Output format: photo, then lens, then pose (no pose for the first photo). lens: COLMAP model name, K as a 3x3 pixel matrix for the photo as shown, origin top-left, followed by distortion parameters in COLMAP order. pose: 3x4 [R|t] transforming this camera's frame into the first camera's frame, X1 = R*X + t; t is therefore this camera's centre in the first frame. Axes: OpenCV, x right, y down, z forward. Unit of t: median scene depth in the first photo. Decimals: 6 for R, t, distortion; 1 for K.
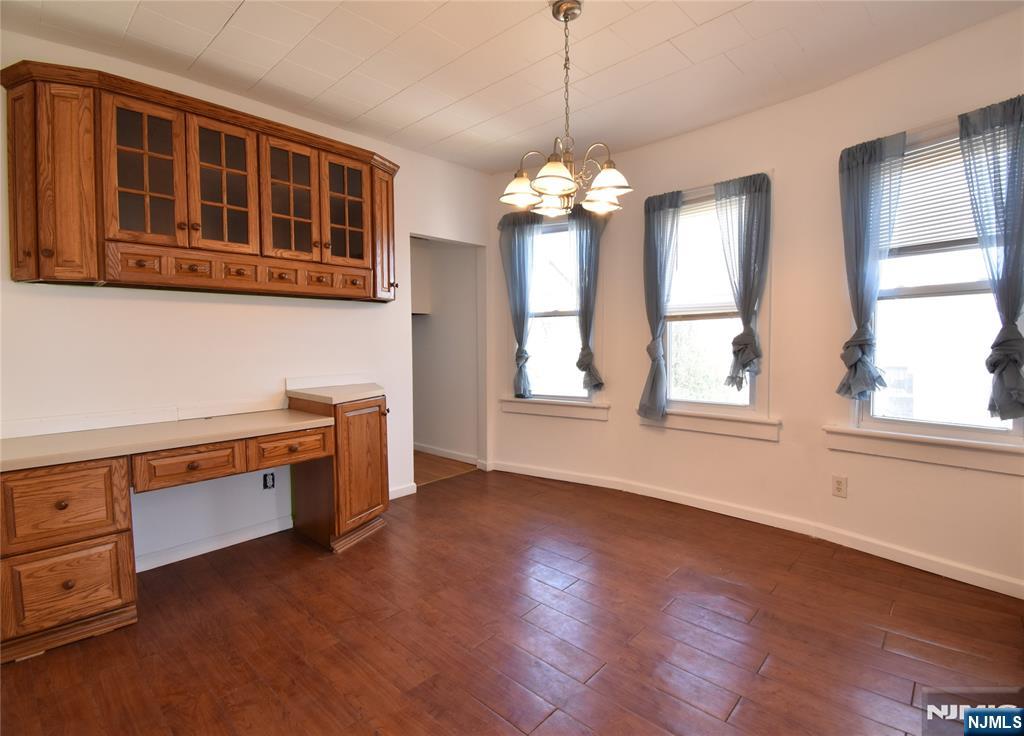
lens RADIAL K [[470.6, 0, 515.4], [0, 470.6, 368.9], [0, 0, 1]] dist [-0.018996, -0.005417]
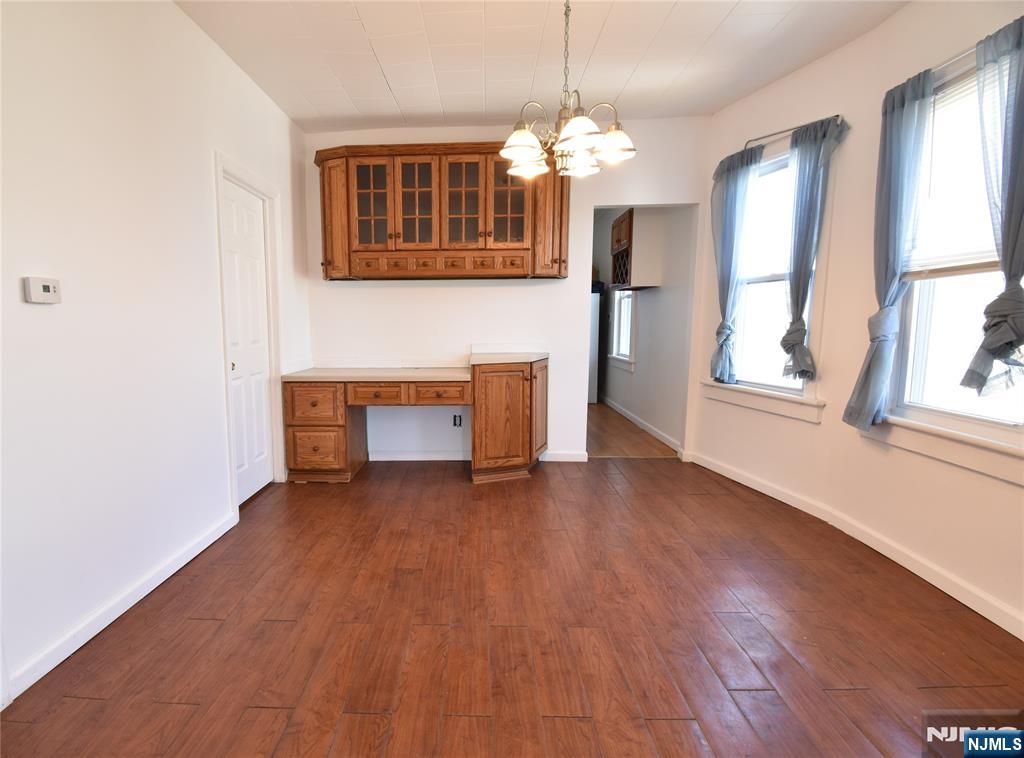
lens RADIAL K [[486.7, 0, 467.3], [0, 486.7, 377.9], [0, 0, 1]] dist [-0.002213, -0.000752]
pose [[0.645552, 0.091448, -0.758222, 0.567232], [-0.046409, 0.995668, 0.080573, 0.006993], [0.762305, -0.016826, 0.646999, 0.145326]]
